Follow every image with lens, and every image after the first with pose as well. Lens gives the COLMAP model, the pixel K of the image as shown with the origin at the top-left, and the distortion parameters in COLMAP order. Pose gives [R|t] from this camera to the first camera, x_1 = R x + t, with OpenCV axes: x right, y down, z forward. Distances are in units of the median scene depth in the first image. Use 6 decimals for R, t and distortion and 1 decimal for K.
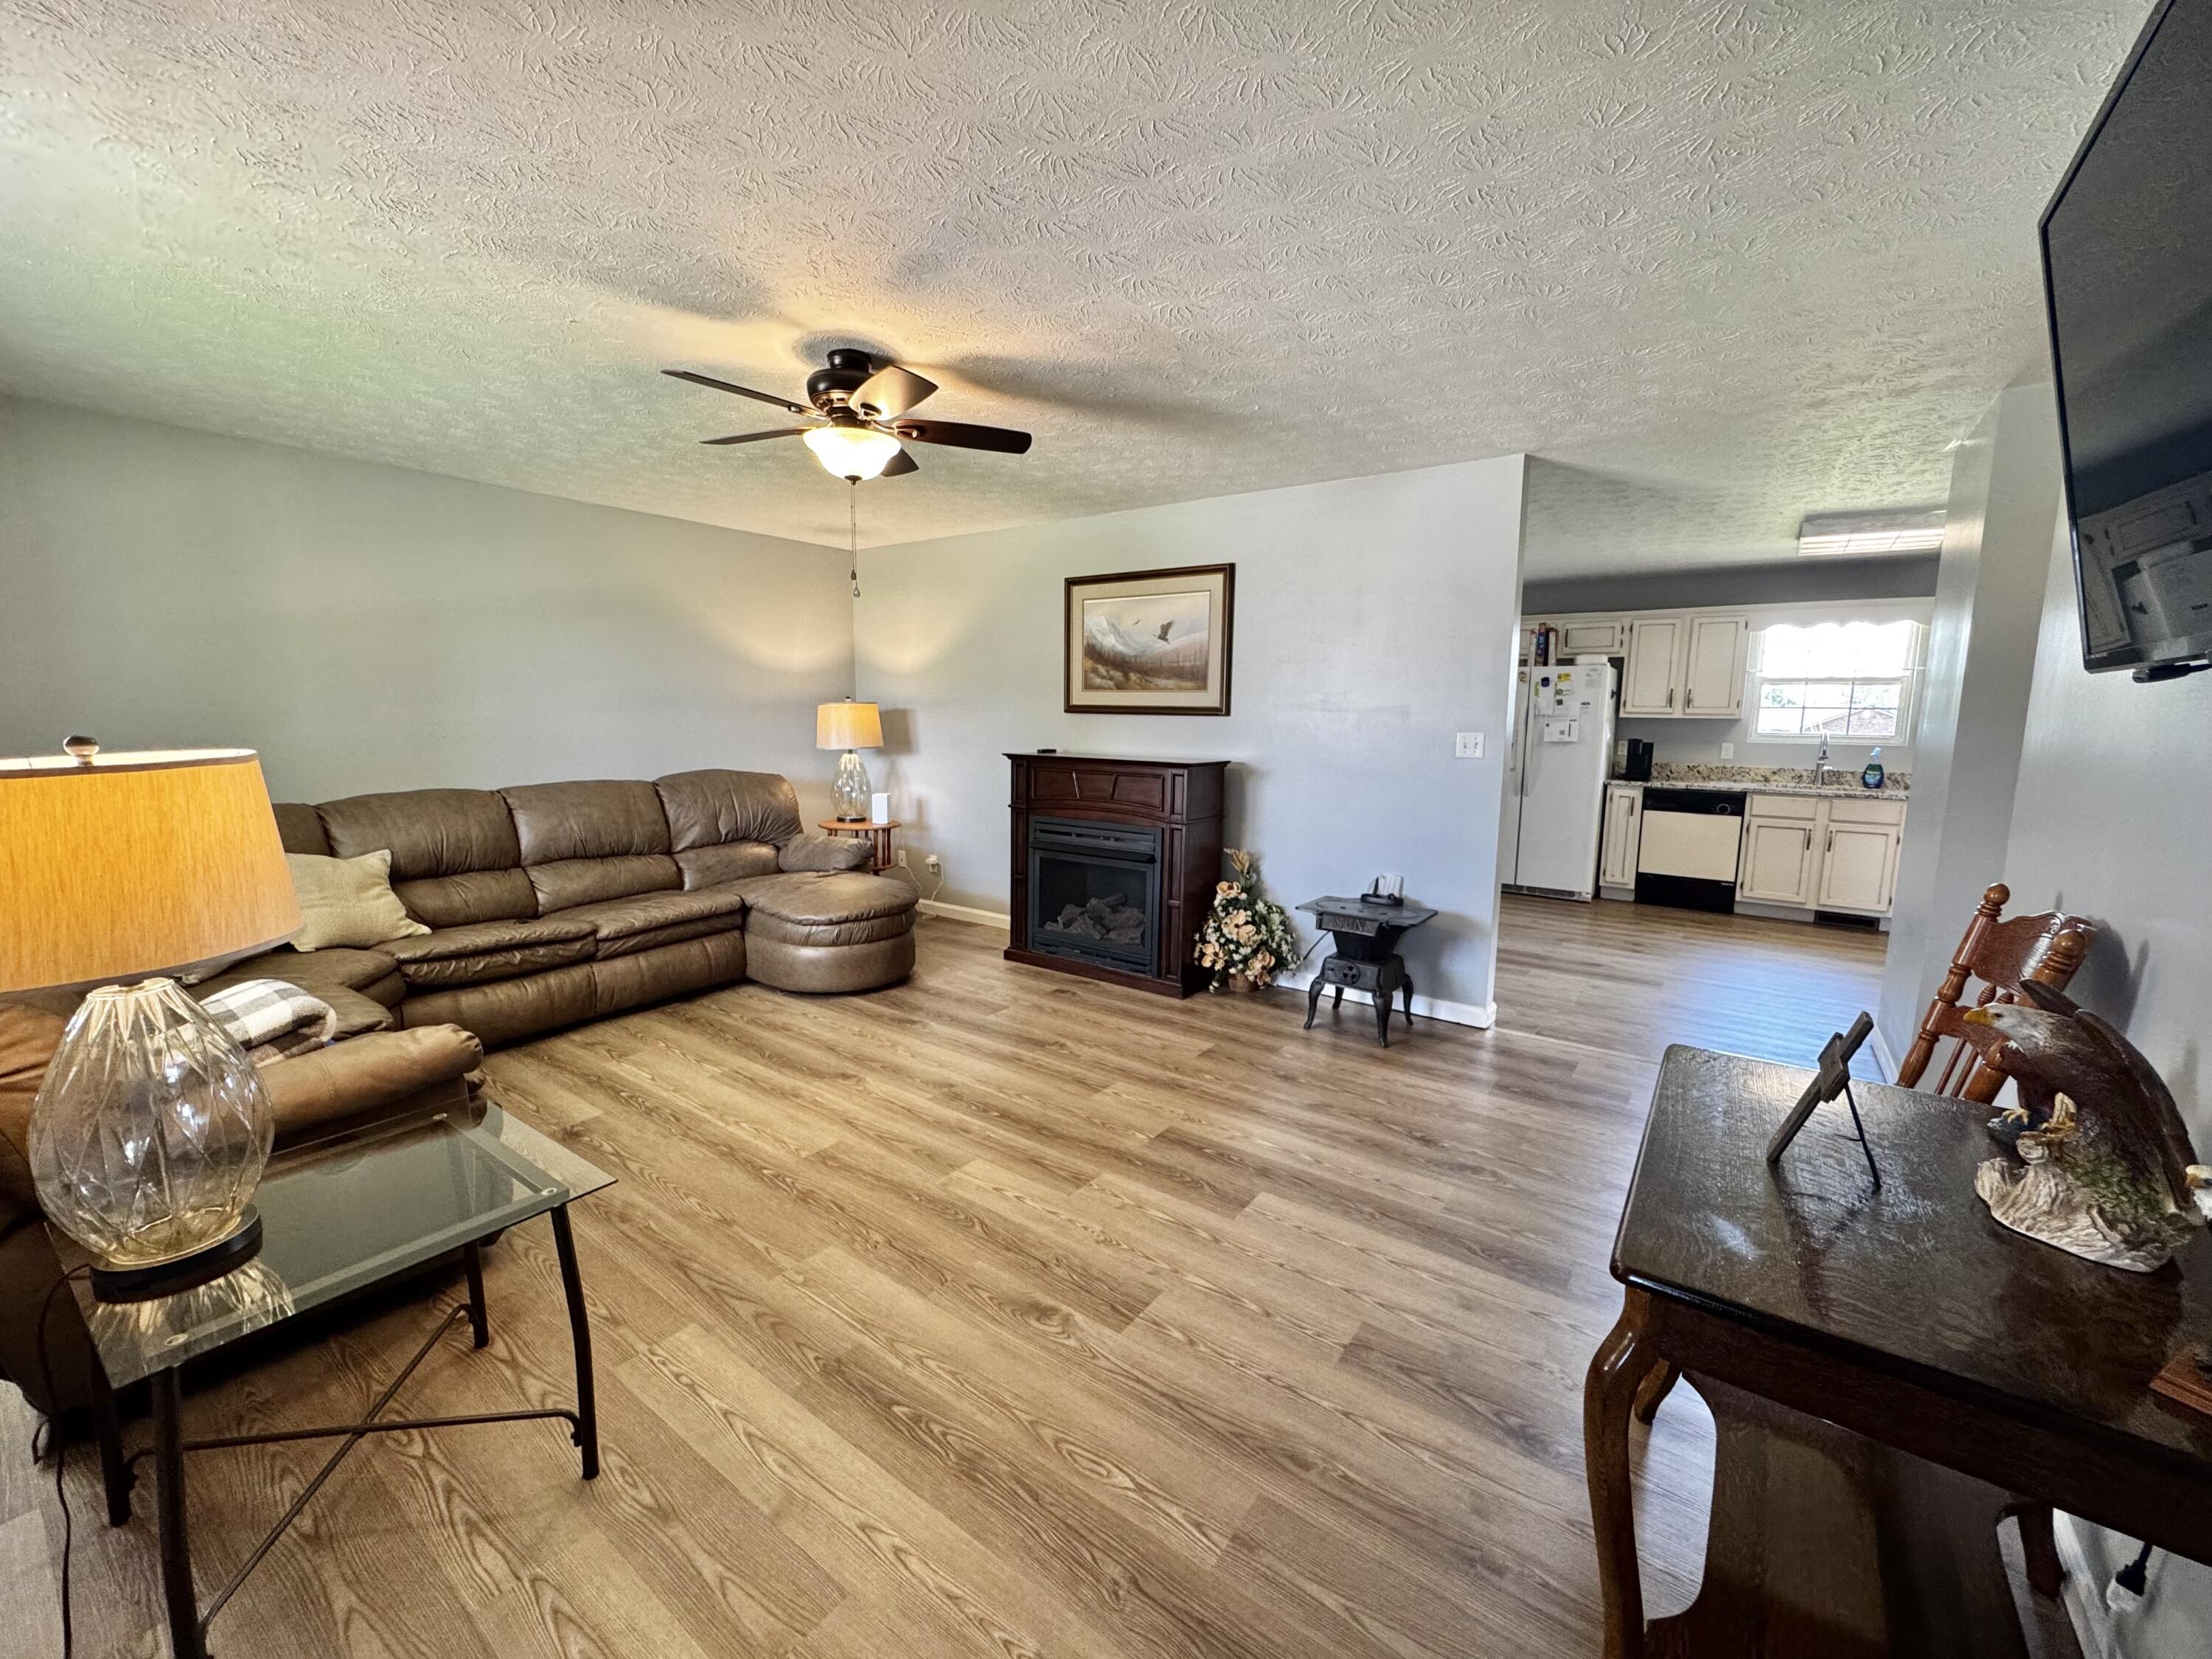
lens RADIAL K [[890.8, 0, 1107.3], [0, 890.8, 828.4], [0, 0, 1]] dist [-0.007035, -0.000165]
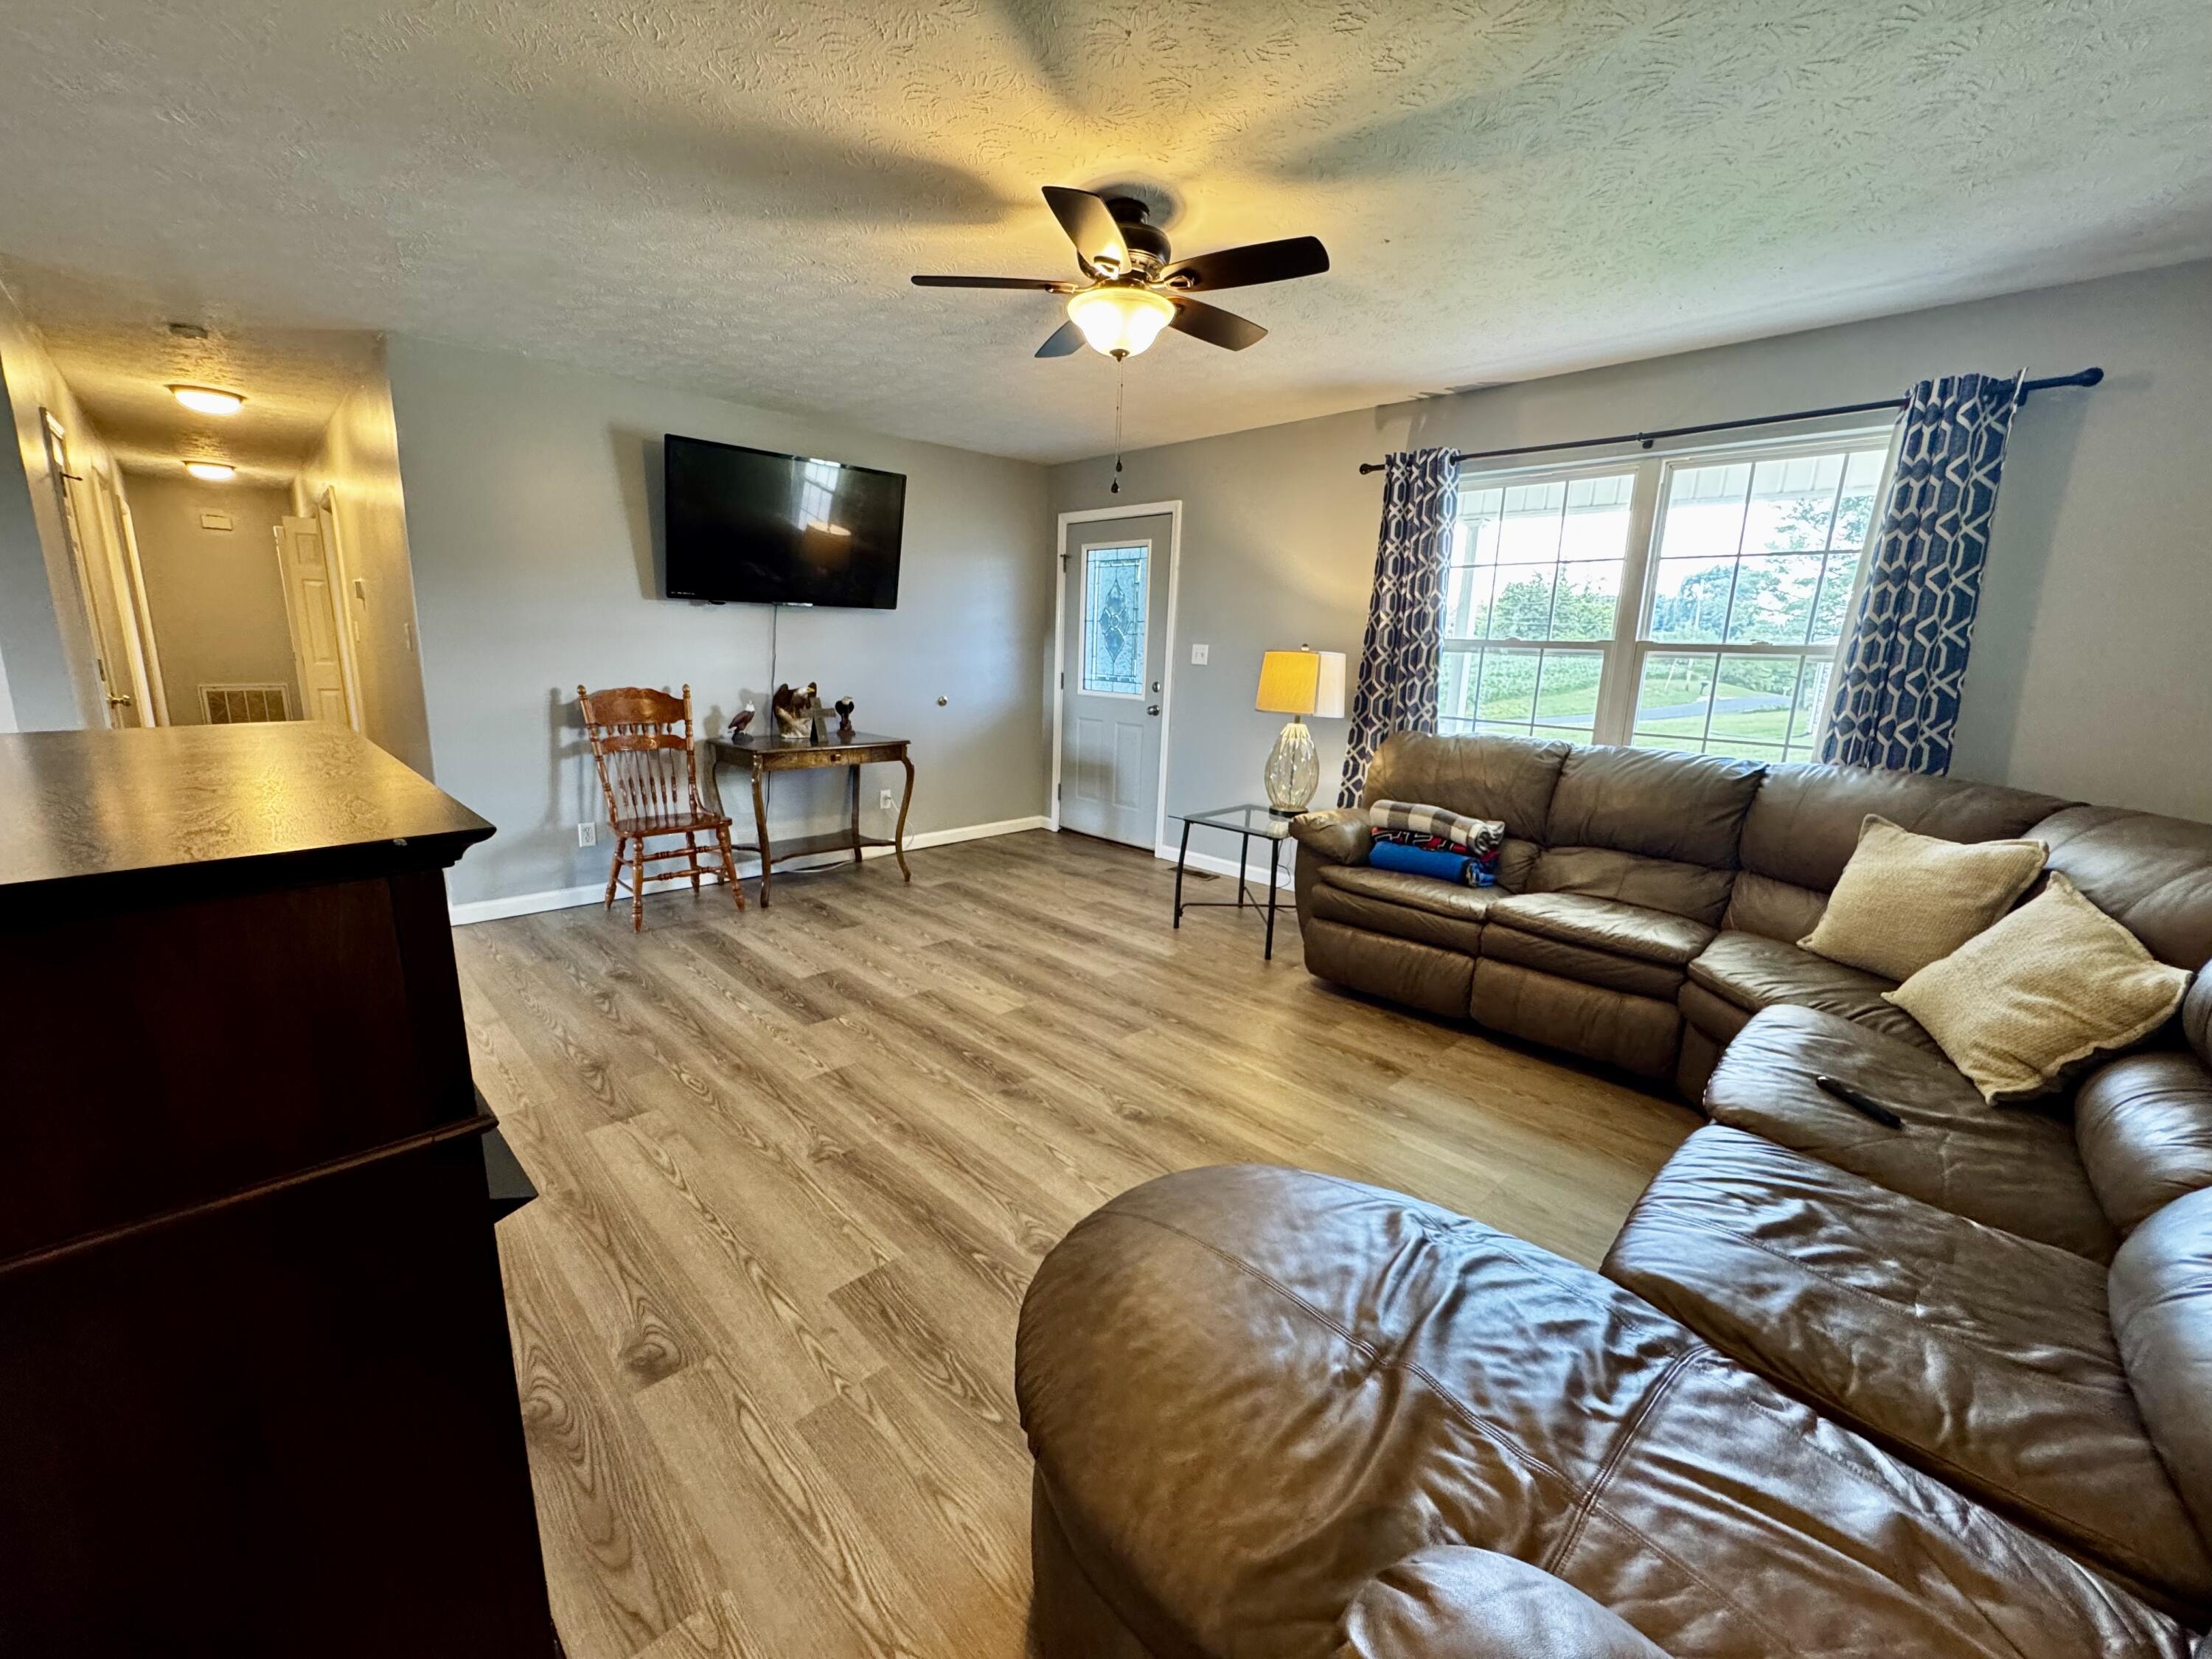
lens RADIAL K [[890.8, 0, 1113.3], [0, 890.8, 835.8], [0, 0, 1]] dist [-0.007035, -0.000165]
pose [[-0.986574, -0.076301, 0.144394, -0.416875], [-0.022559, 0.939343, 0.342236, -0.232711], [-0.161748, 0.334384, -0.928453, 1.862551]]
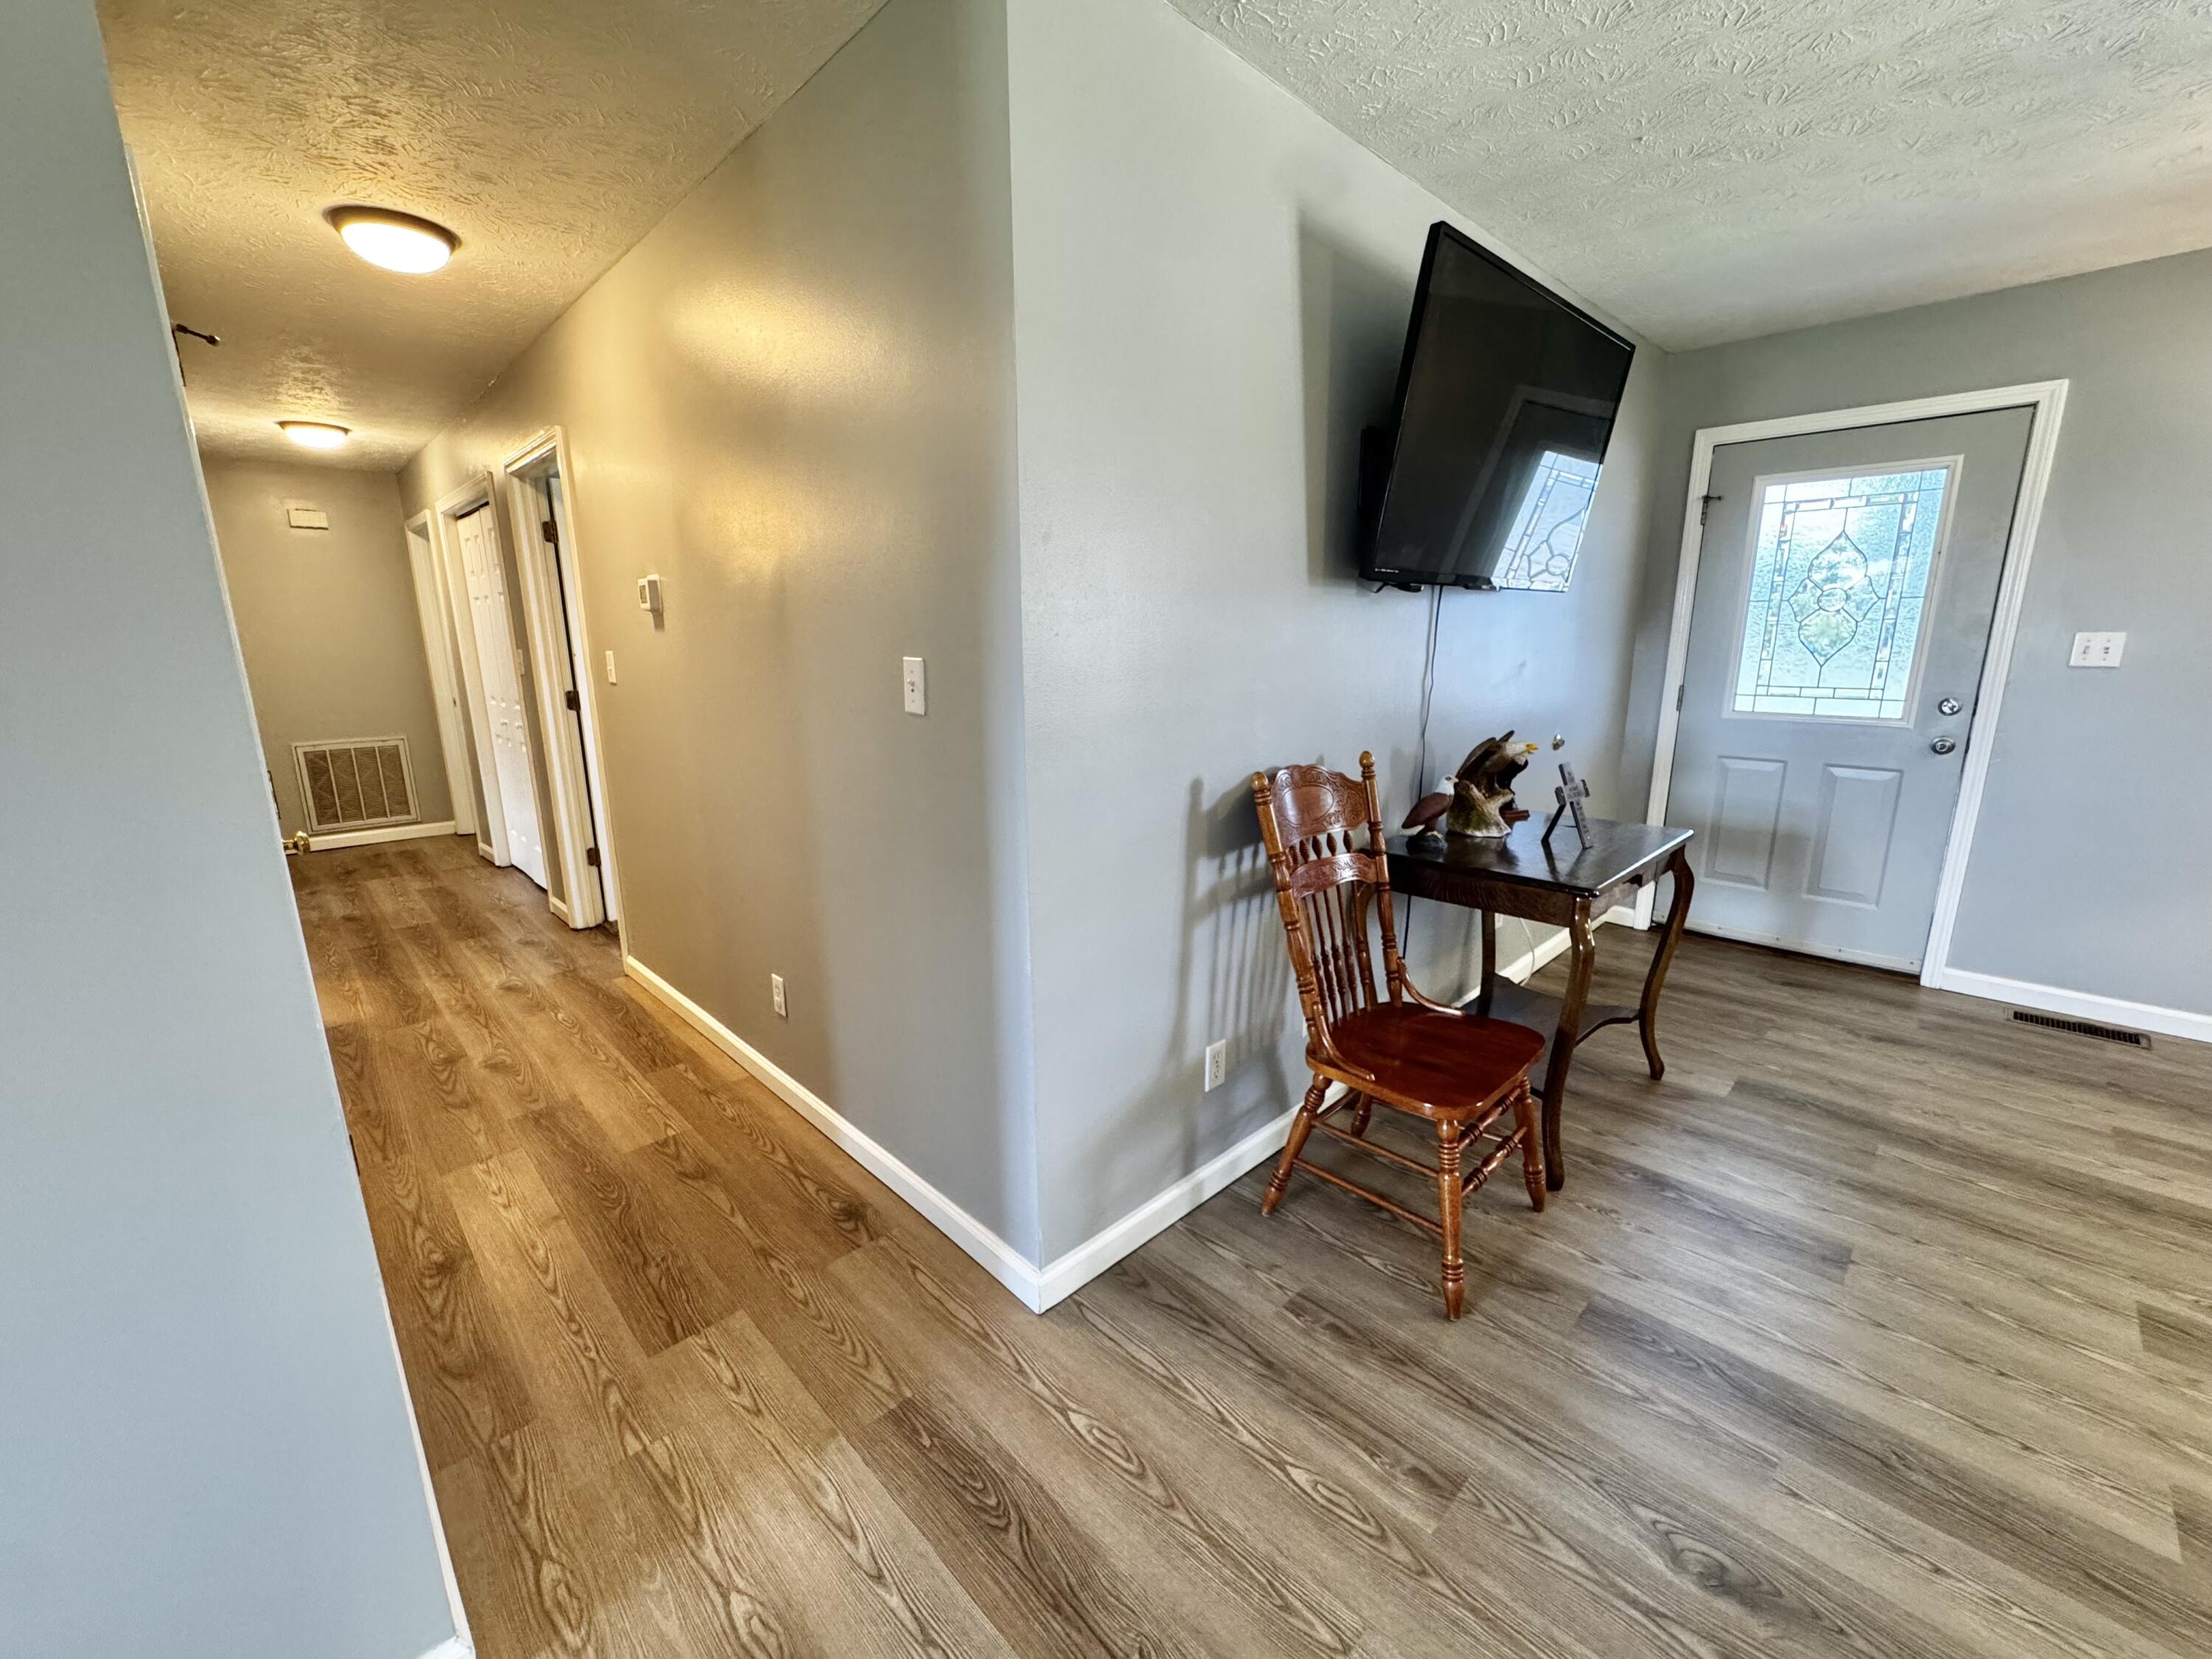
lens RADIAL K [[890.8, 0, 1095.2], [0, 890.8, 828.3], [0, 0, 1]] dist [-0.007035, -0.000165]
pose [[-0.985889, -0.038930, 0.162811, 0.623831], [0.019840, 0.938554, 0.344562, -0.148756], [-0.166220, 0.342930, -0.924538, 1.271873]]
